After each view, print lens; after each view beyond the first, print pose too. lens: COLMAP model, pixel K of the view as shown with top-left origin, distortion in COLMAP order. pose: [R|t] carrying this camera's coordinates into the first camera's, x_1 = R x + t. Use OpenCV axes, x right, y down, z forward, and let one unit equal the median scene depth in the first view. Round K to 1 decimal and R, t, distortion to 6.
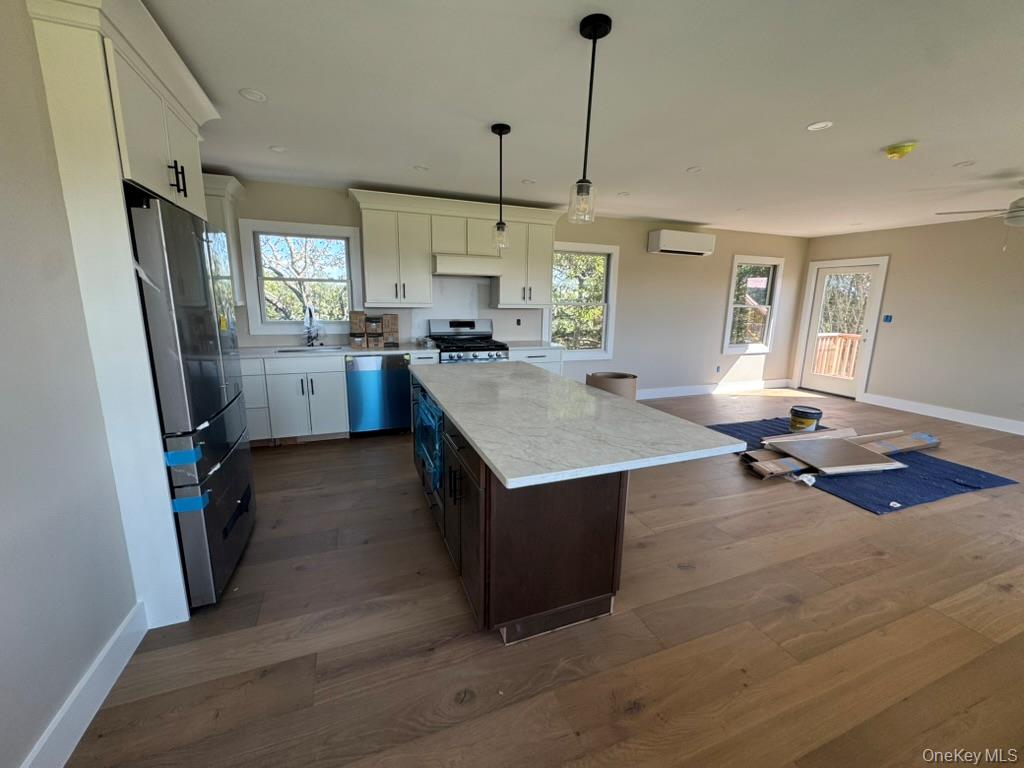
lens RADIAL K [[408.2, 0, 510.9], [0, 408.2, 378.9], [0, 0, 1]] dist [-0.002513, 0.000693]
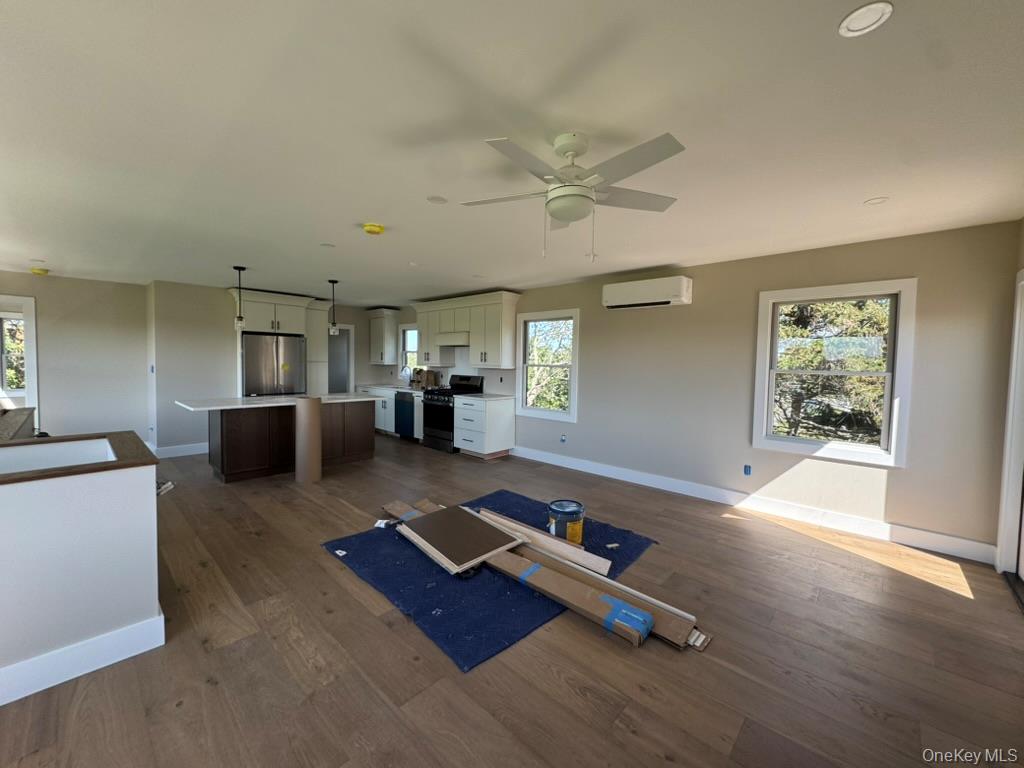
lens RADIAL K [[408.2, 0, 512.1], [0, 408.2, 384.2], [0, 0, 1]] dist [-0.002513, 0.000693]
pose [[0.441233, 0.042635, -0.896379, 1.242251], [-0.180097, 0.982756, -0.041908, -0.085421], [0.879135, 0.179926, 0.441302, 0.522445]]
